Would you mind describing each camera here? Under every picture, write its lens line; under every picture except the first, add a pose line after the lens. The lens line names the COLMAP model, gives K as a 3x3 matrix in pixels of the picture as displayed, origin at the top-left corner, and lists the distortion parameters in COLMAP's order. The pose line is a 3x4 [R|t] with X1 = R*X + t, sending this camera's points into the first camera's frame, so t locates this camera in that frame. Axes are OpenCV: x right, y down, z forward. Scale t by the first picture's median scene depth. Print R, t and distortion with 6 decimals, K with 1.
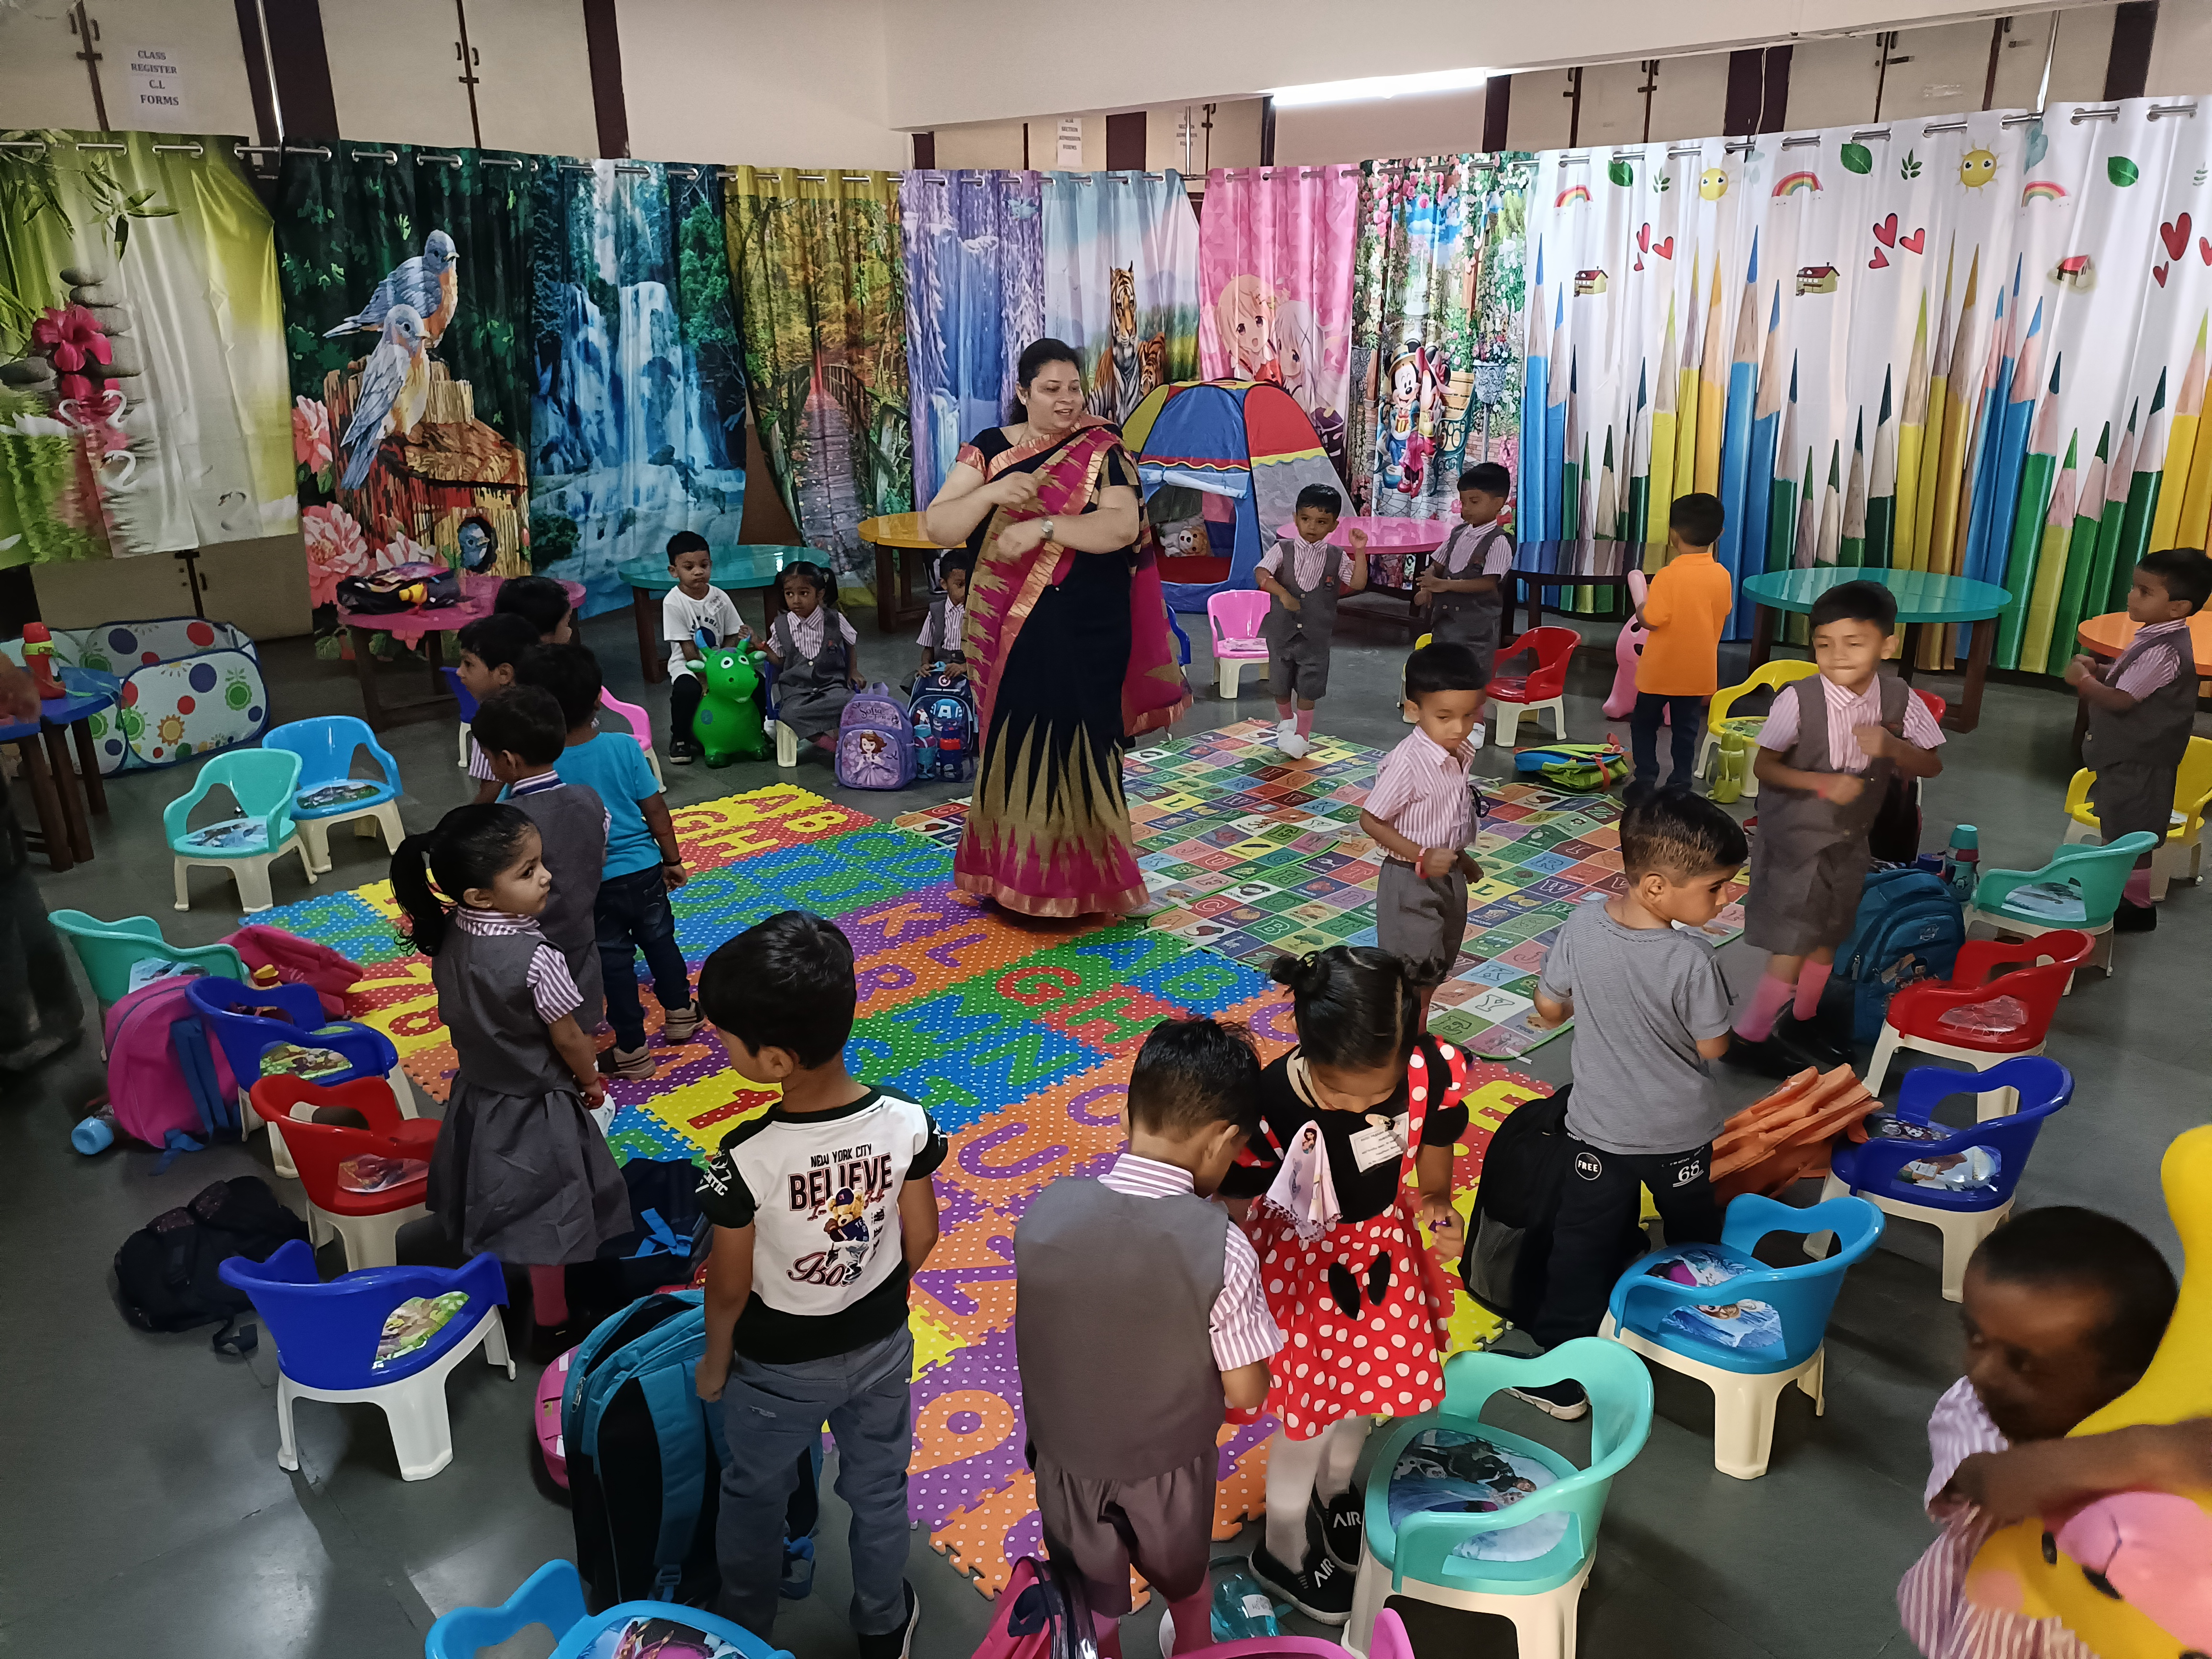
lens RADIAL K [[1695.5, 0, 1105.9], [0, 1695.5, 900.6], [0, 0, 1]] dist [0.000568, -0.001564]
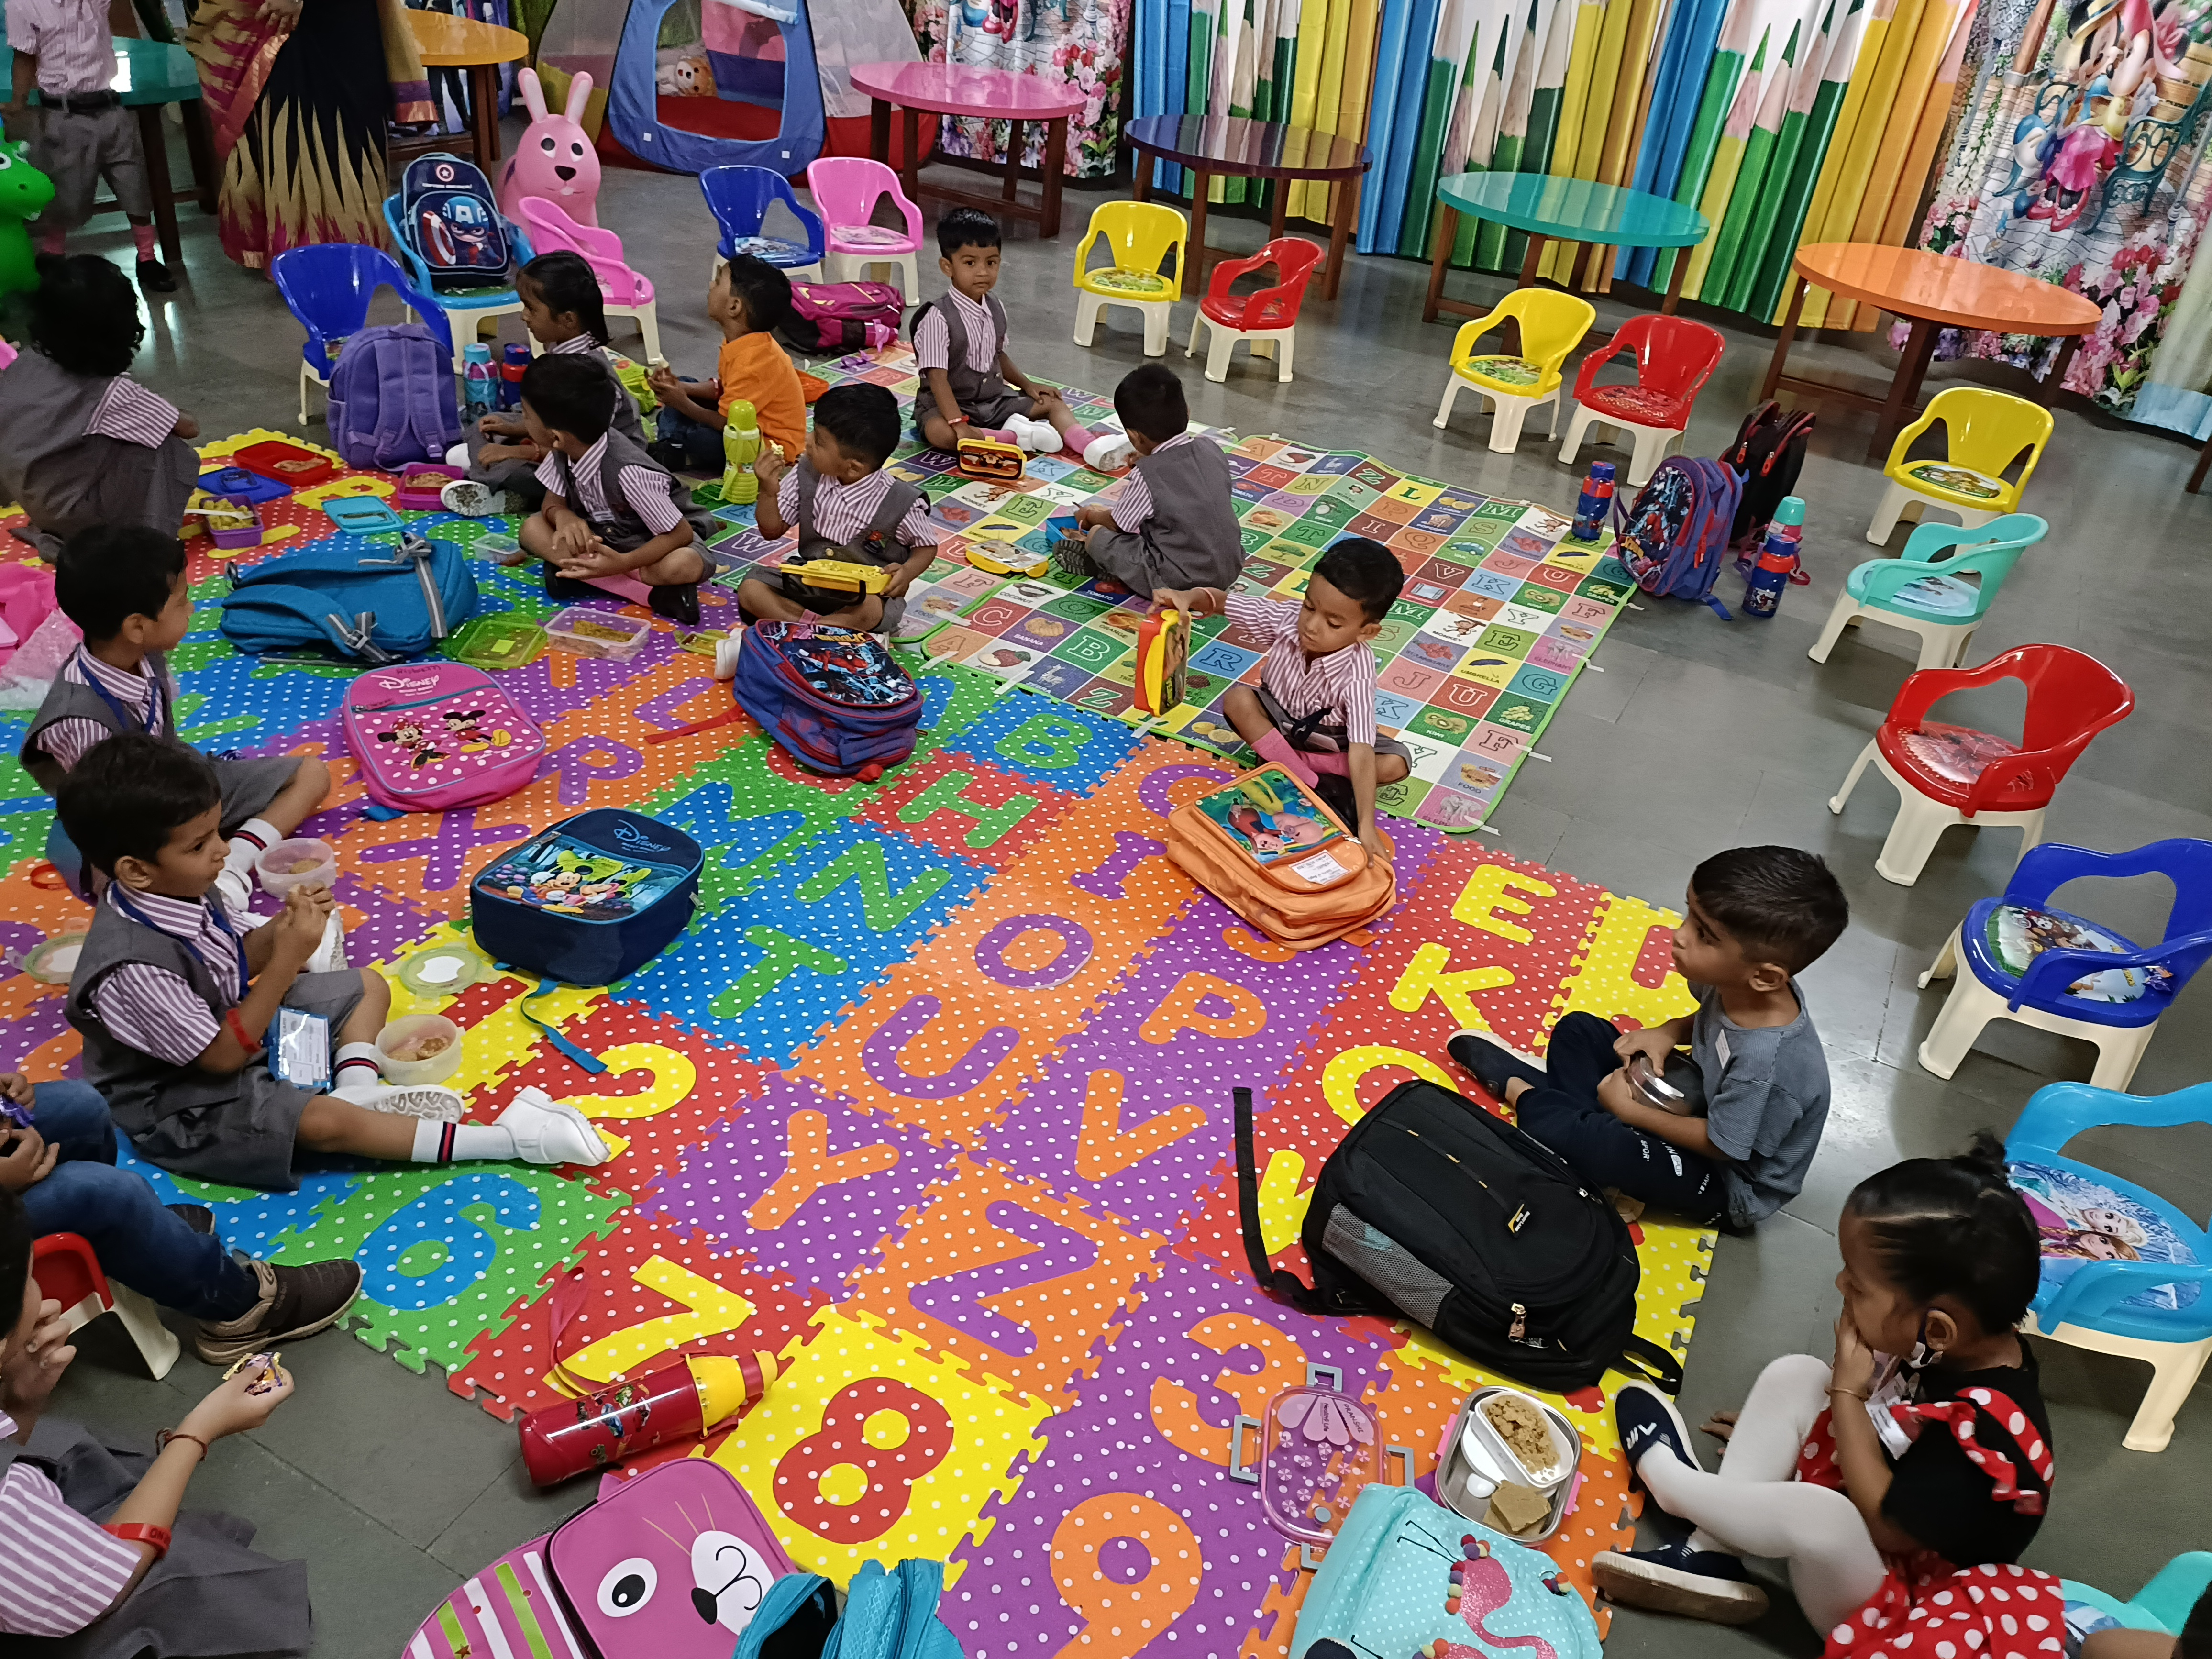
lens RADIAL K [[1695.5, 0, 1105.9], [0, 1695.5, 900.6], [0, 0, 1]] dist [0.000568, -0.001564]
pose [[0.929265, -0.096834, 0.356495, -0.114978], [0.009404, 0.970921, 0.239216, -0.036729], [-0.369293, -0.218943, 0.903154, 0.180817]]
